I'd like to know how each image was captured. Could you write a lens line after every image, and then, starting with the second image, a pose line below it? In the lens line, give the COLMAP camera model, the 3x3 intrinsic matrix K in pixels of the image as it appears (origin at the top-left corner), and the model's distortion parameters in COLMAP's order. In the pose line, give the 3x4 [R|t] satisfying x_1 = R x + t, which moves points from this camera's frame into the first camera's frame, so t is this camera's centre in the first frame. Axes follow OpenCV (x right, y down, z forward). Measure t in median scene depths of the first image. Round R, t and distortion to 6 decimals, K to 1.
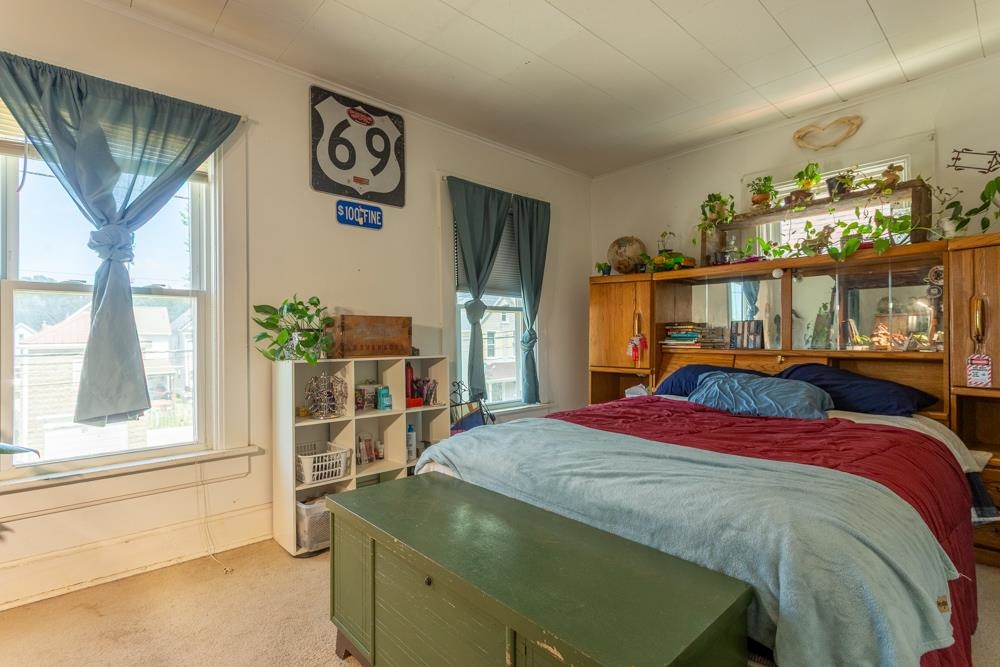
lens RADIAL K [[477.0, 0, 499.7], [0, 477.0, 337.1], [0, 0, 1]] dist [0.000783, 0.001591]
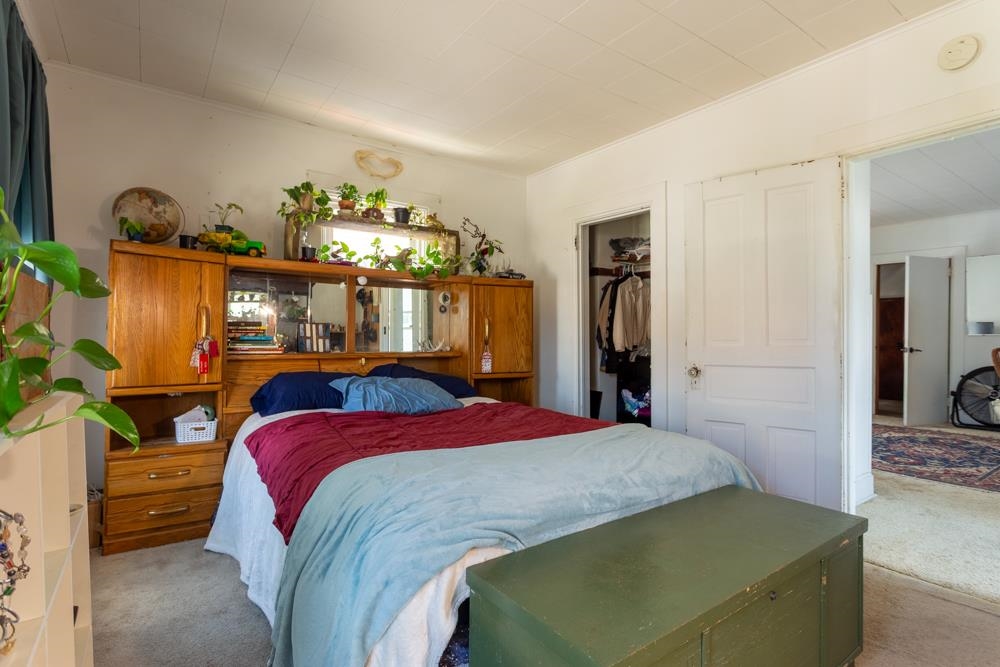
lens RADIAL K [[501.2, 0, 499.4], [0, 501.2, 336.4], [0, 0, 1]] dist [-0.003790, -0.000283]
pose [[0.097408, 0.005178, 0.995231, -0.457183], [-0.005345, 0.999975, -0.004680, -0.004947], [-0.995230, -0.004864, 0.097434, 0.542889]]
